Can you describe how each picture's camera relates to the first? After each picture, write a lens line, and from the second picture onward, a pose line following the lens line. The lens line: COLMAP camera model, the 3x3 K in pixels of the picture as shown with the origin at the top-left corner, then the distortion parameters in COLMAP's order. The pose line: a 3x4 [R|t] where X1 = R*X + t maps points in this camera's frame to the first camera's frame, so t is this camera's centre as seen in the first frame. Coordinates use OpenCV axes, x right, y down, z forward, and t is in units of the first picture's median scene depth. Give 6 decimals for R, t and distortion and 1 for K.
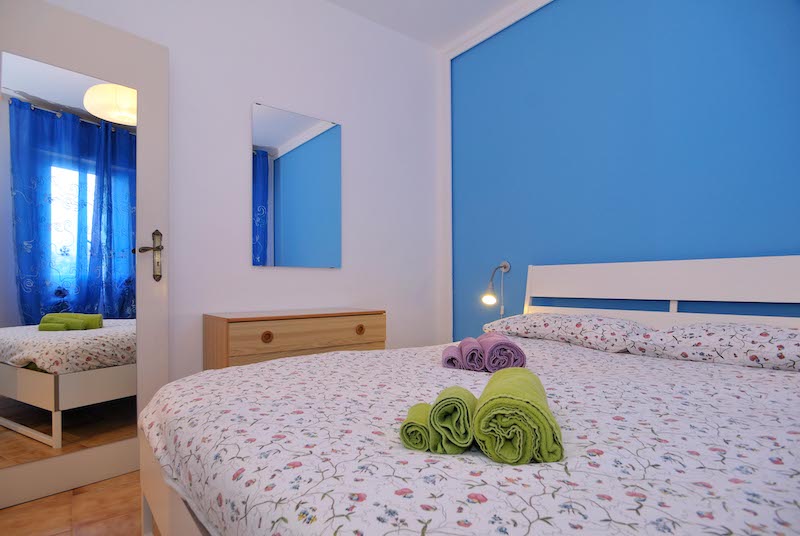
lens RADIAL K [[413.9, 0, 400.0], [0, 413.9, 268.0], [0, 0, 1]] dist [-0.002289, -0.000310]
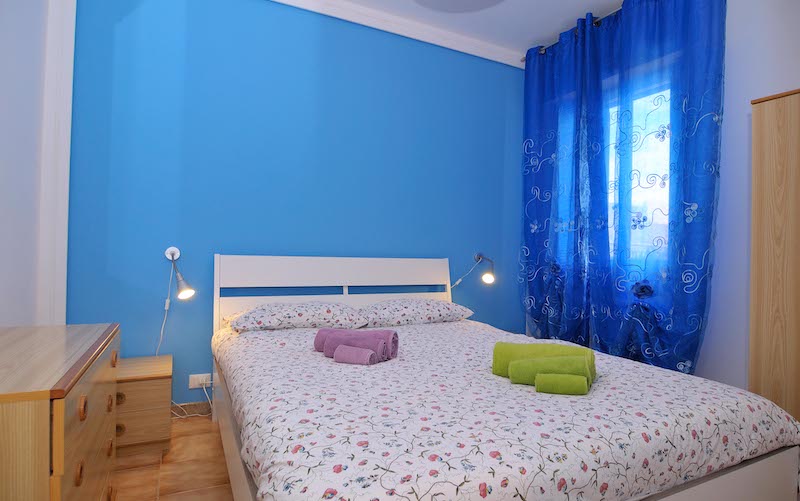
lens RADIAL K [[441.9, 0, 400.0], [0, 441.9, 250.5], [0, 0, 1]] dist [-0.001393, -0.000127]
pose [[0.228101, 0.026263, 0.973283, -0.772663], [-0.055173, 0.998379, -0.014010, -0.031710], [-0.972073, -0.050503, 0.229180, 0.504869]]
